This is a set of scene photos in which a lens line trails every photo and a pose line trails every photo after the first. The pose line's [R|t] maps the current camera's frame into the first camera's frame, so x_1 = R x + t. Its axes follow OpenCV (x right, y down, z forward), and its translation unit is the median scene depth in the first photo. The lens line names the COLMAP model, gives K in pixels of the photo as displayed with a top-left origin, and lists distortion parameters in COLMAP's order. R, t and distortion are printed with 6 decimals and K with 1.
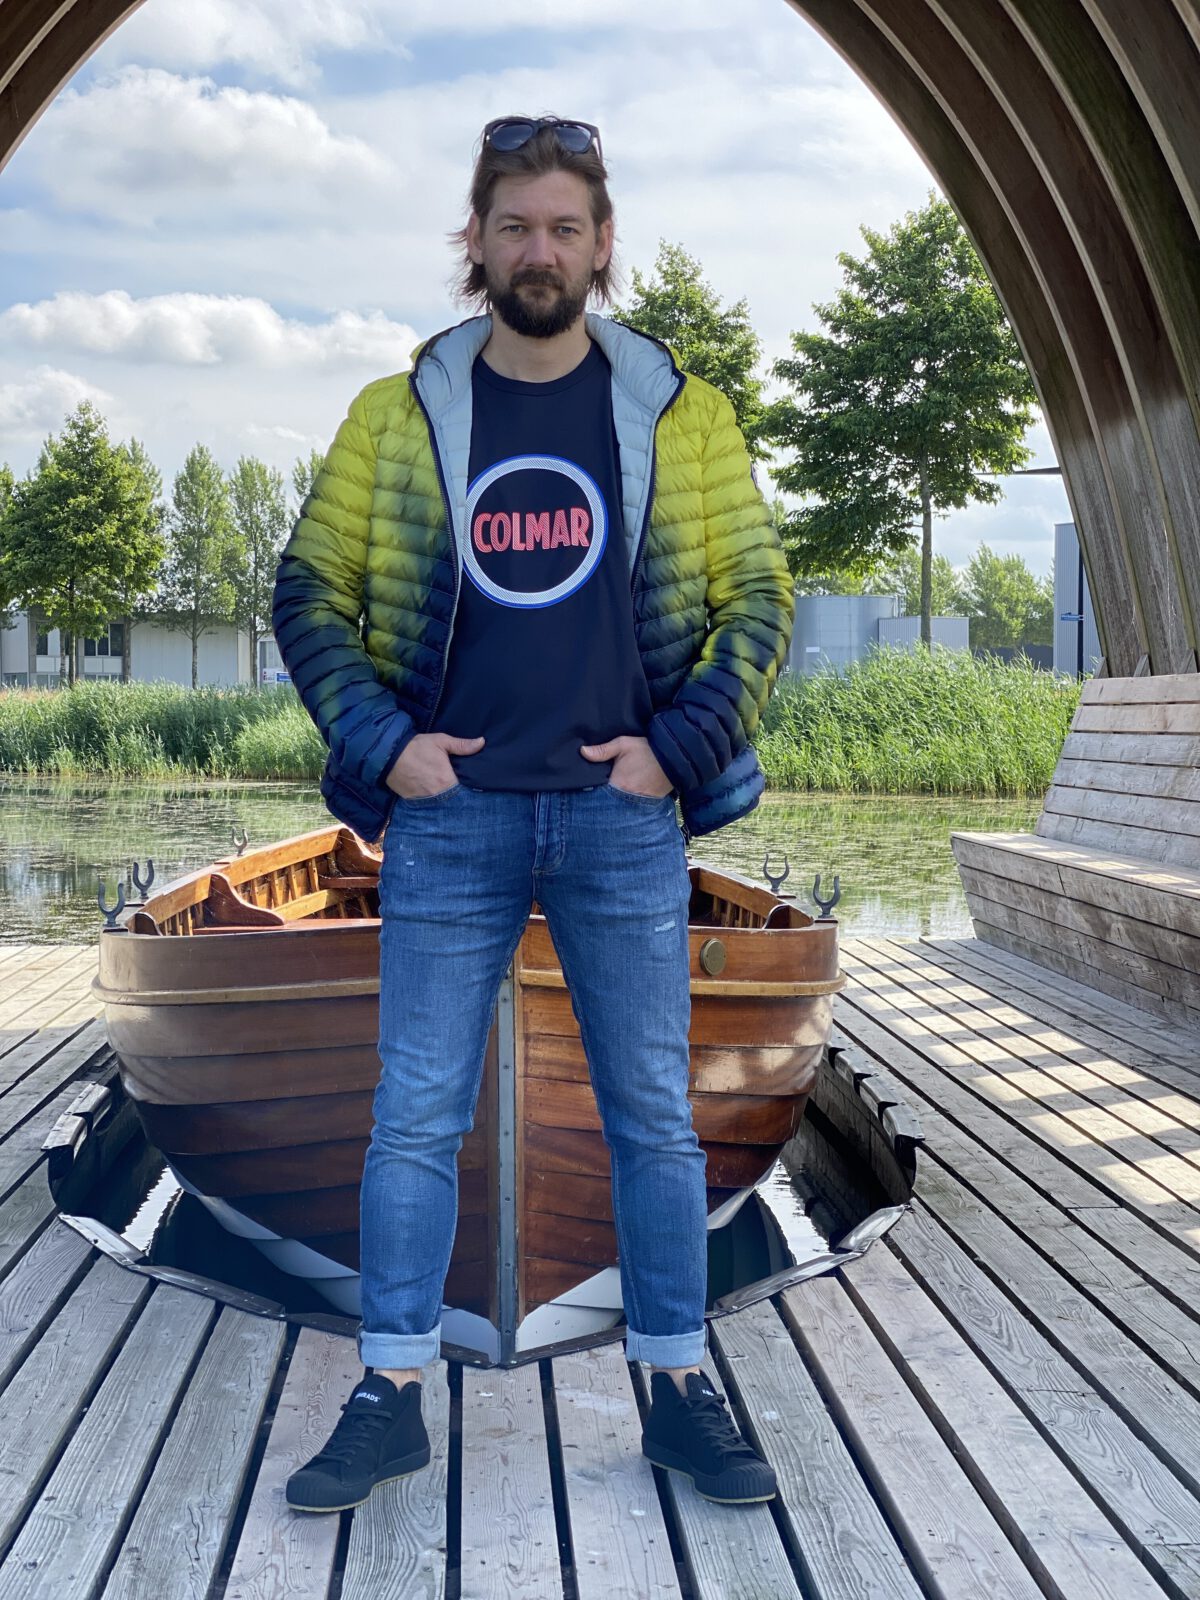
lens RADIAL K [[2382.3, 0, 605.7], [0, 2382.3, 779.1], [0, 0, 1]] dist [0.104073, 0.000000]
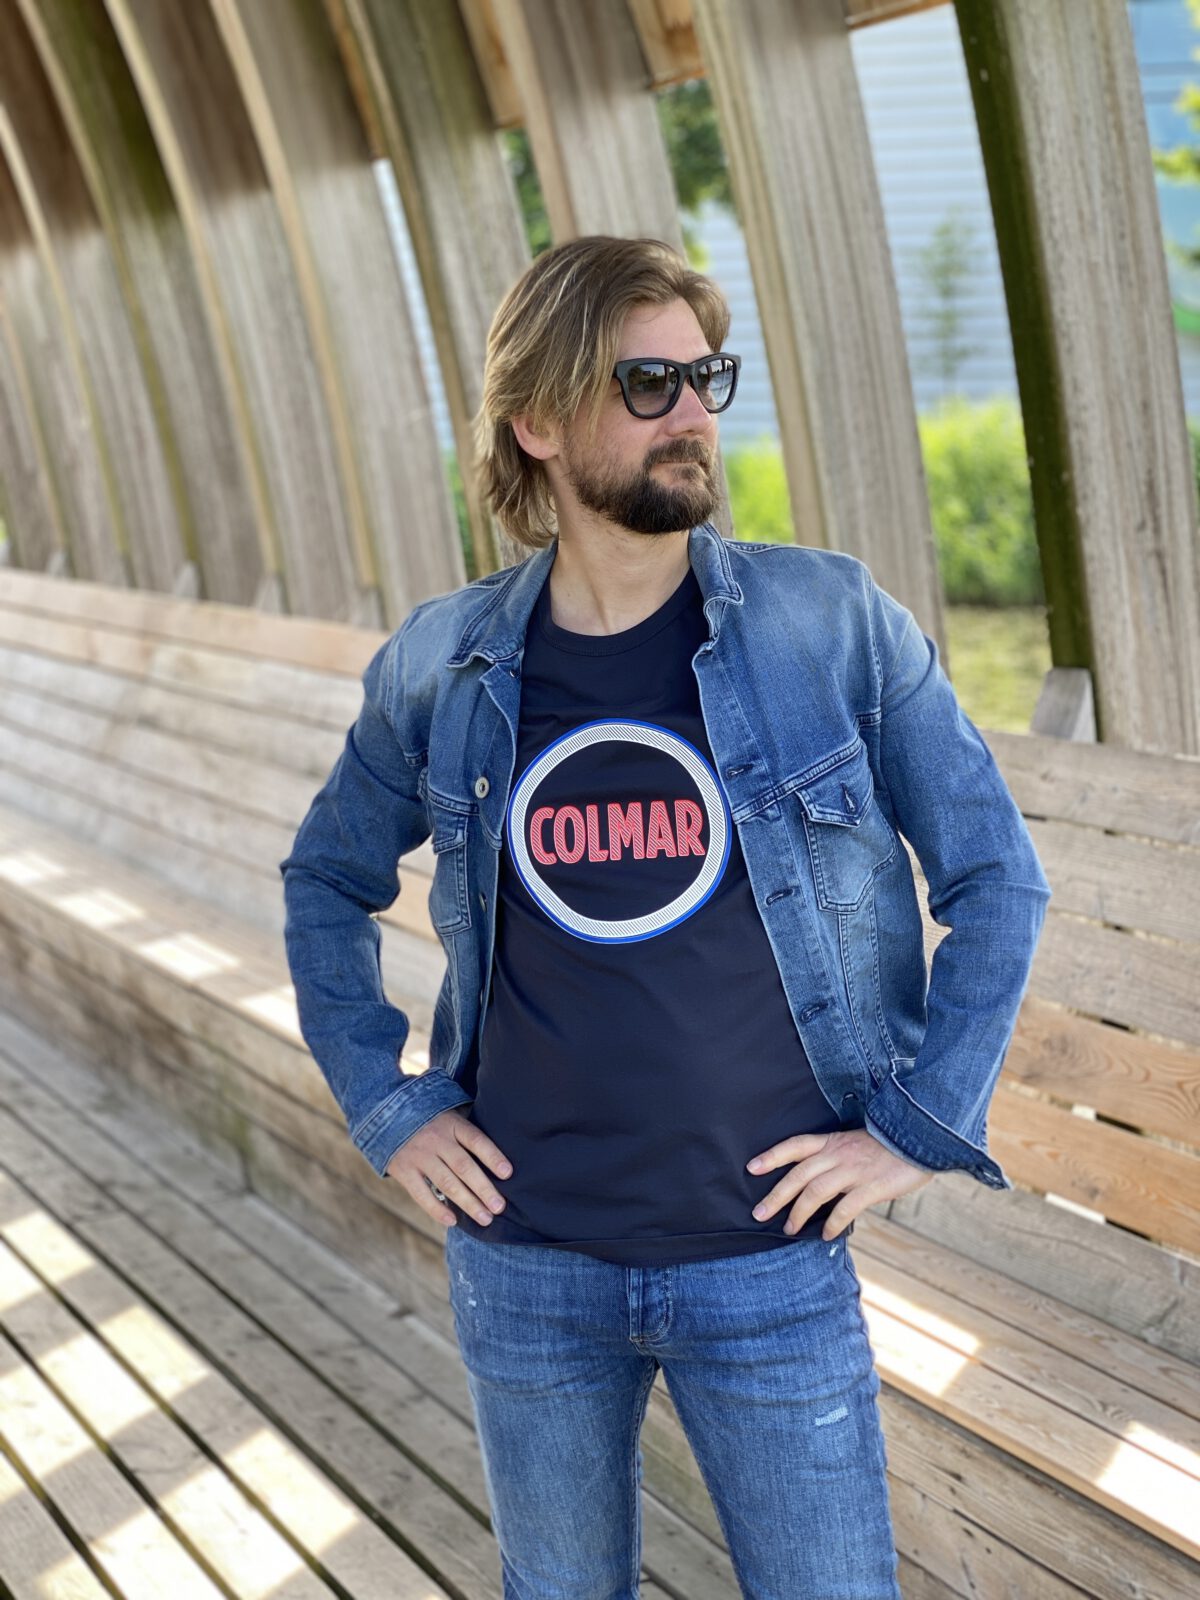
lens RADIAL K [[2382.3, 0, 599.8], [0, 2382.3, 795.1], [0, 0, 1]] dist [0.104073, 0.000000]
pose [[0.900467, -0.045614, 0.432525, 0.040167], [-0.003345, 0.993729, 0.111763, -0.063792], [-0.434911, -0.102086, 0.894668, 0.211525]]
